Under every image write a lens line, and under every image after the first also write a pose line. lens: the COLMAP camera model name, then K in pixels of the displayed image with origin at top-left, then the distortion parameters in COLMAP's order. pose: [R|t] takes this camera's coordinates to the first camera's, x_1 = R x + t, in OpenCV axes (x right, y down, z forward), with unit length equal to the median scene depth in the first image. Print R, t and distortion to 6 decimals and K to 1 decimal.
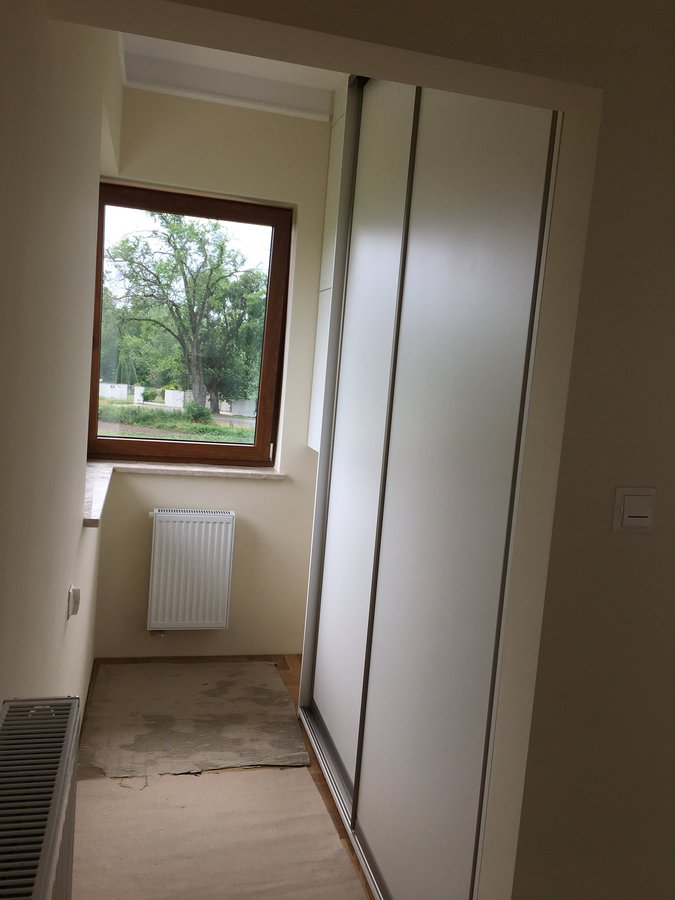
lens RADIAL K [[769.6, 0, 337.2], [0, 769.6, 447.1], [0, 0, 1]] dist [0.088037, -0.109961]
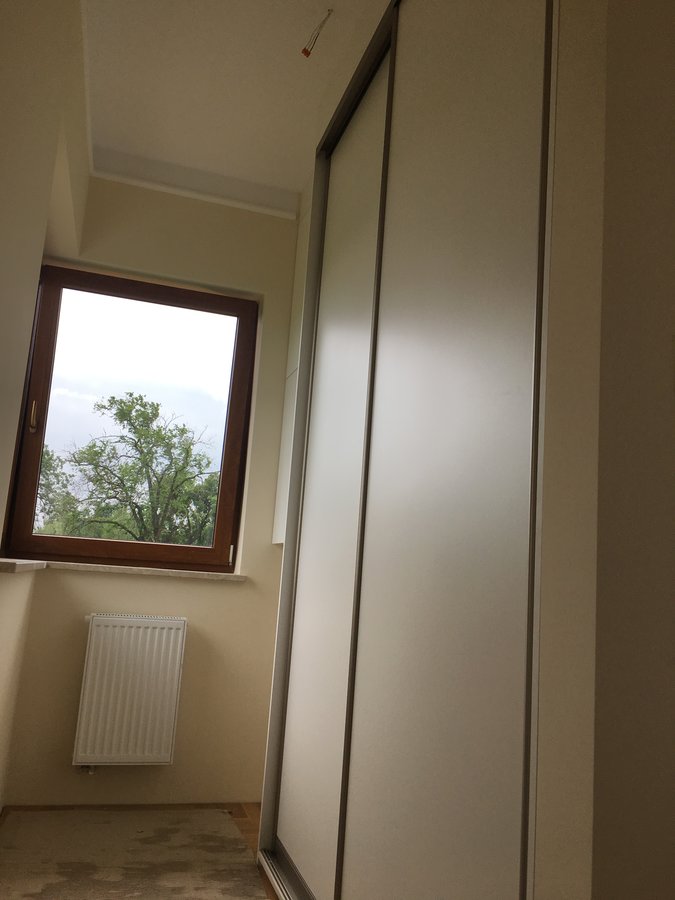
lens RADIAL K [[769.6, 0, 337.2], [0, 769.6, 447.1], [0, 0, 1]] dist [0.088037, -0.109961]
pose [[0.998858, -0.002070, 0.047743, -0.005193], [0.014495, 0.965121, -0.261403, 0.119724], [-0.045537, 0.261797, 0.964048, 0.099350]]
